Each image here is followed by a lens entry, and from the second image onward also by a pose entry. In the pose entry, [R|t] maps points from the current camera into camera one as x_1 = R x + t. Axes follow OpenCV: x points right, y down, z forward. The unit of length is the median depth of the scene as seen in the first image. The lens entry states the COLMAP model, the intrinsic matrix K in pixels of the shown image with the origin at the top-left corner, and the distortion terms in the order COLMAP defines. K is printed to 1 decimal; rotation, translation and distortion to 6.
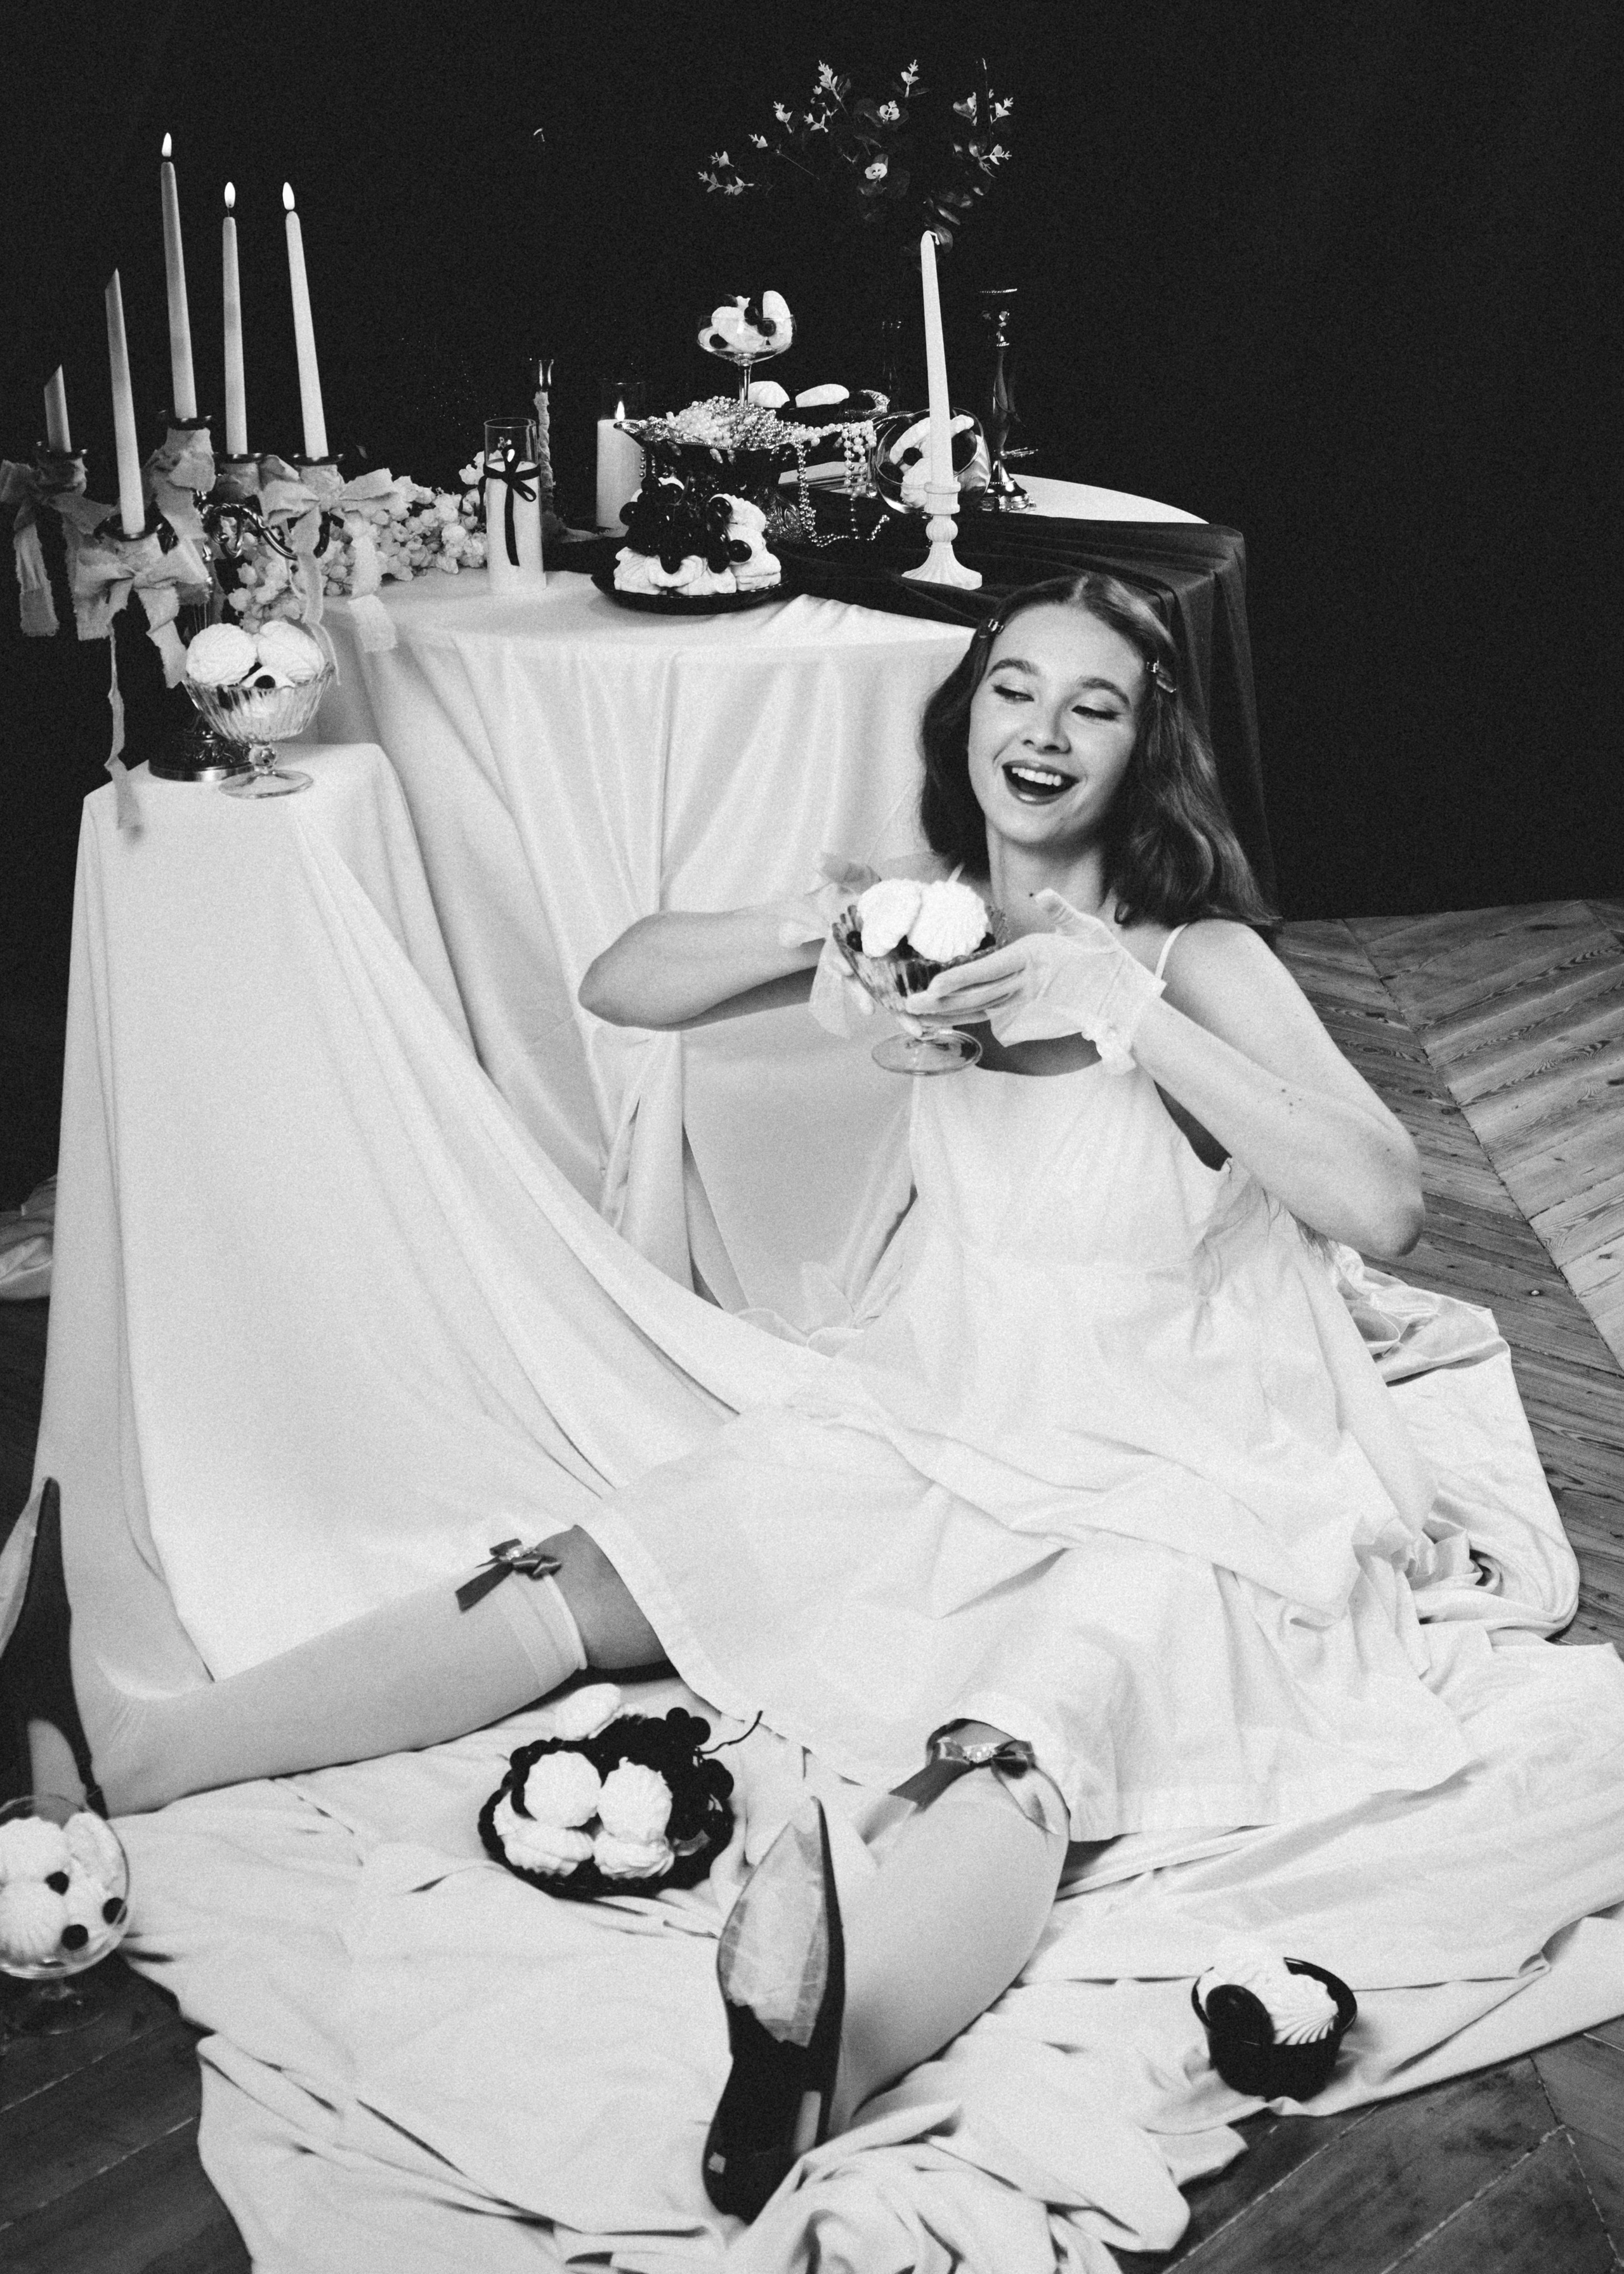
lens RADIAL K [[4181.4, 0, 812.0], [0, 4181.4, 1137.0], [0, 0, 1]] dist [-0.000508, -0.022403]
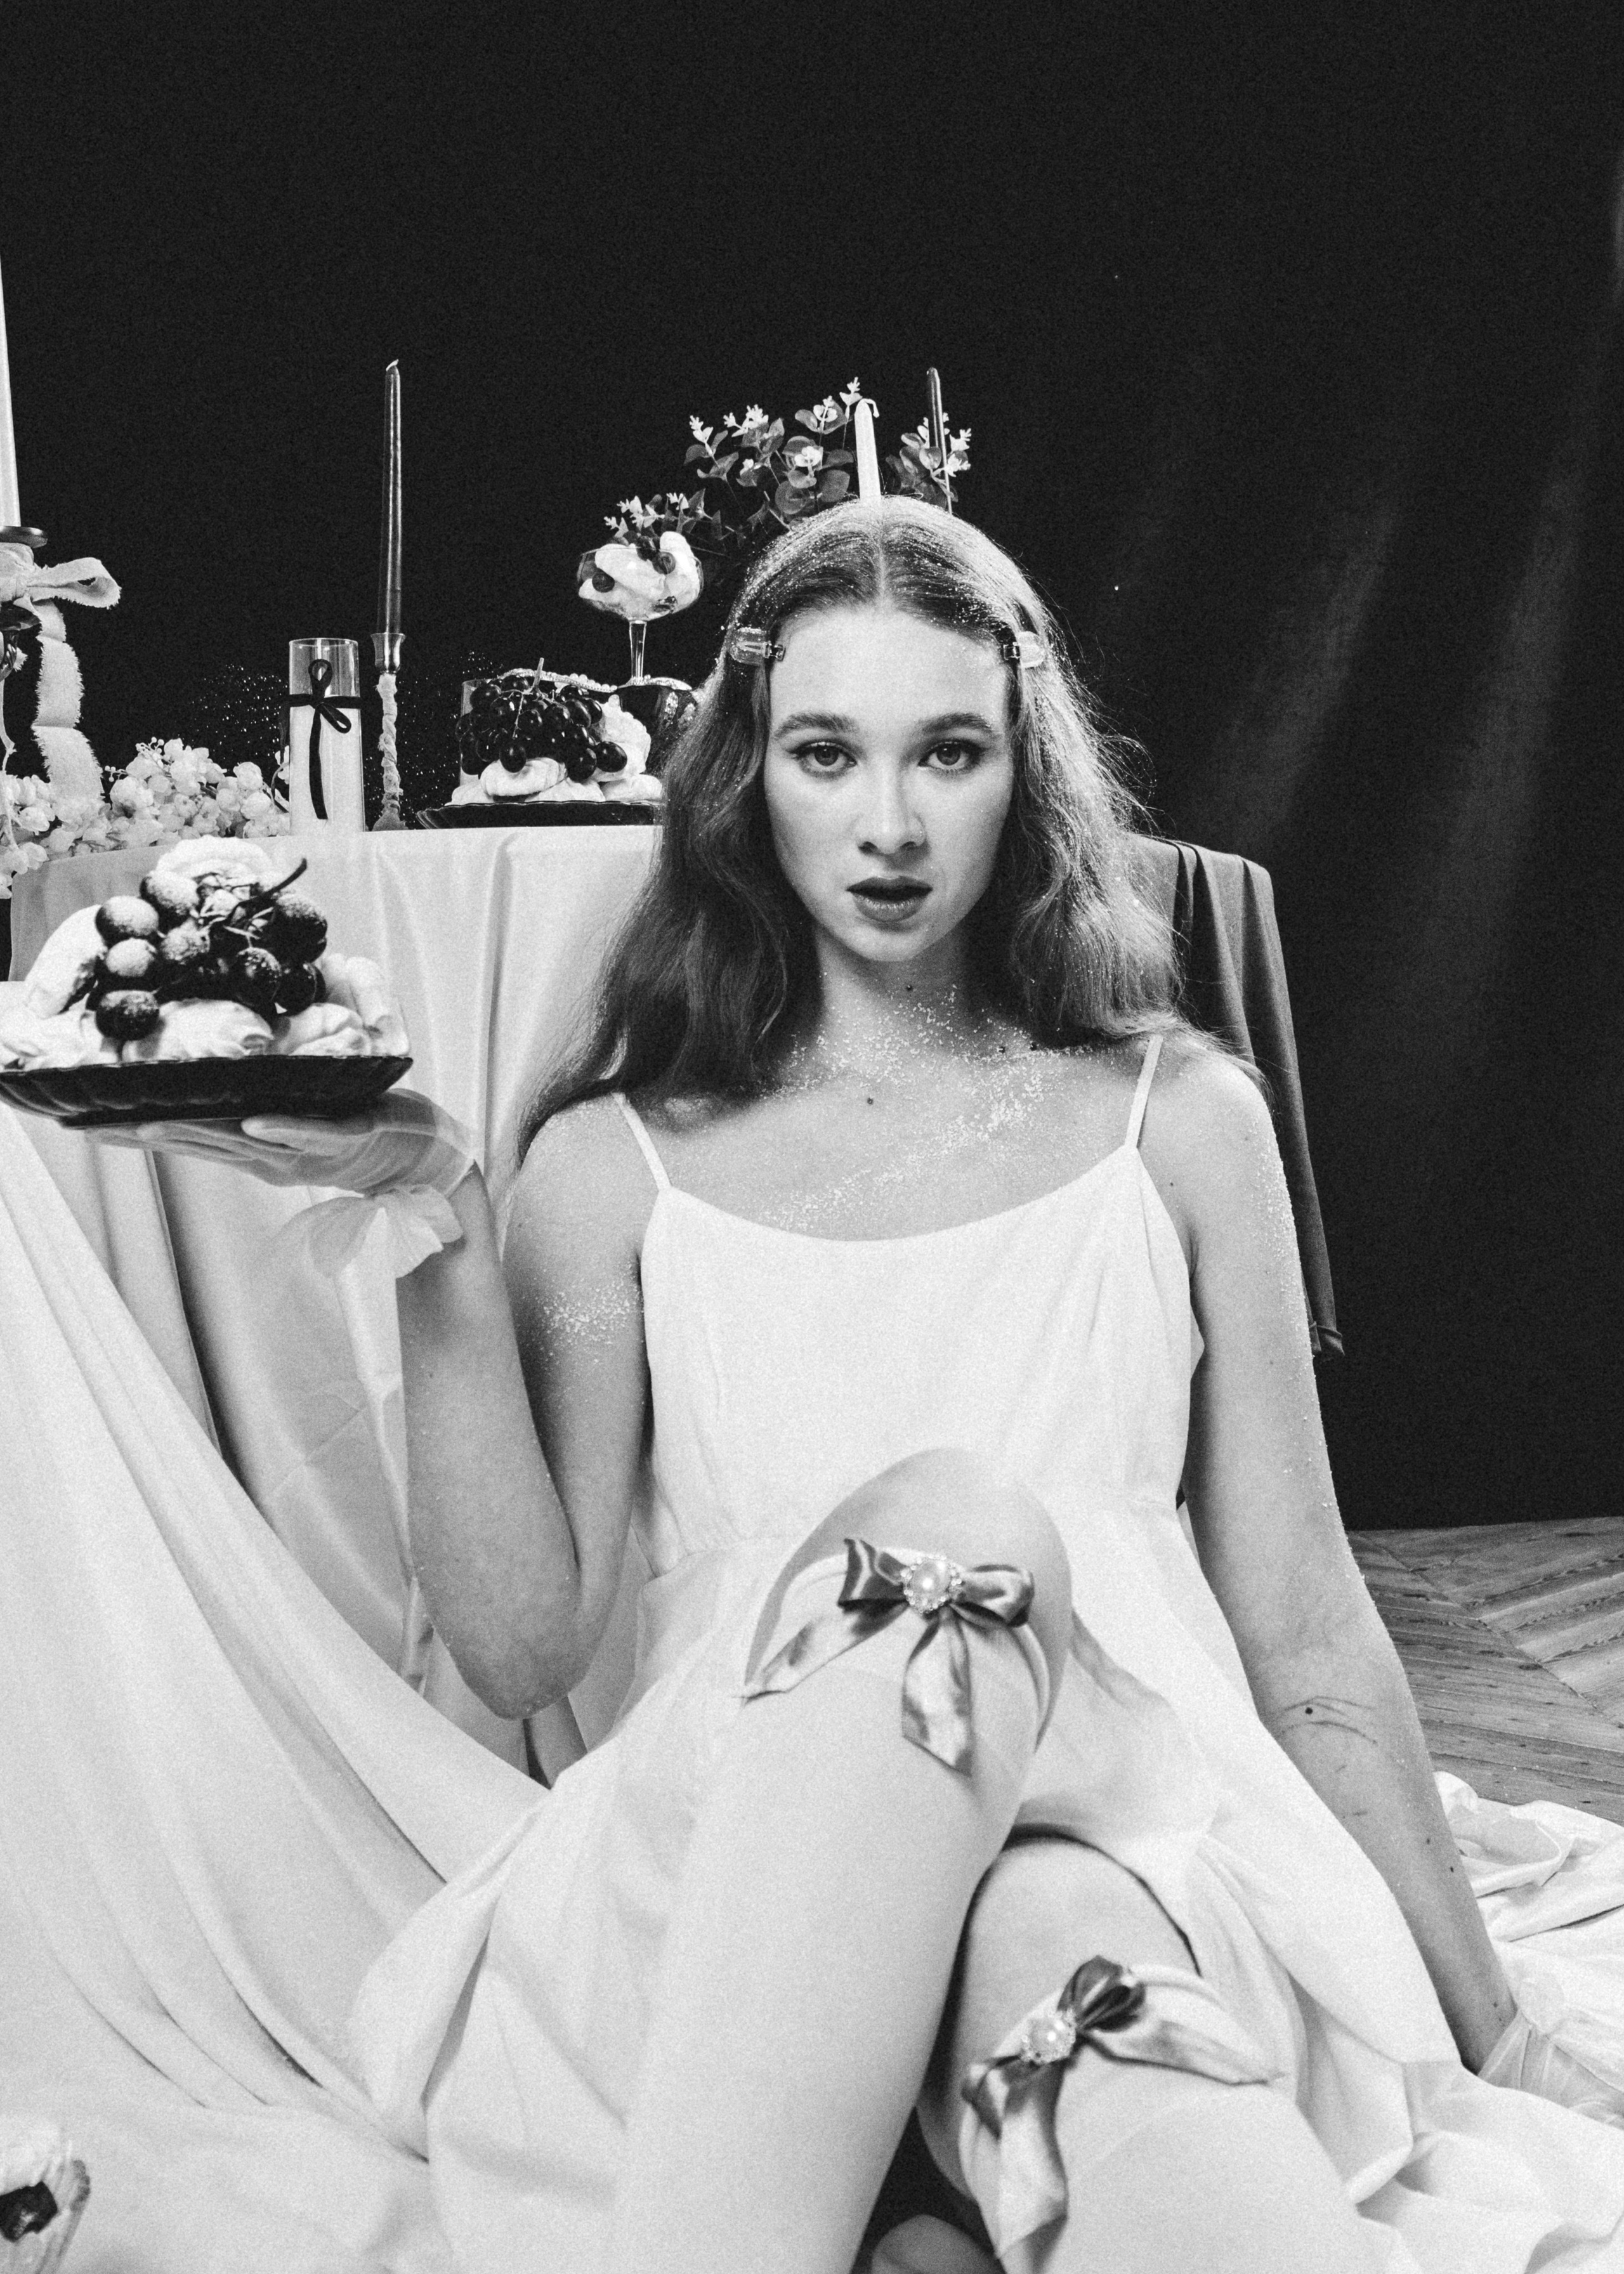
lens RADIAL K [[2980.4, 0, 812.0], [0, 2980.4, 1137.0], [0, 0, 1]] dist [-0.243876, -0.015665]
pose [[0.999960, -0.002560, -0.008565, 0.021413], [-0.000157, 0.952934, -0.303178, 0.077776], [0.008938, 0.303167, 0.952896, 0.498446]]
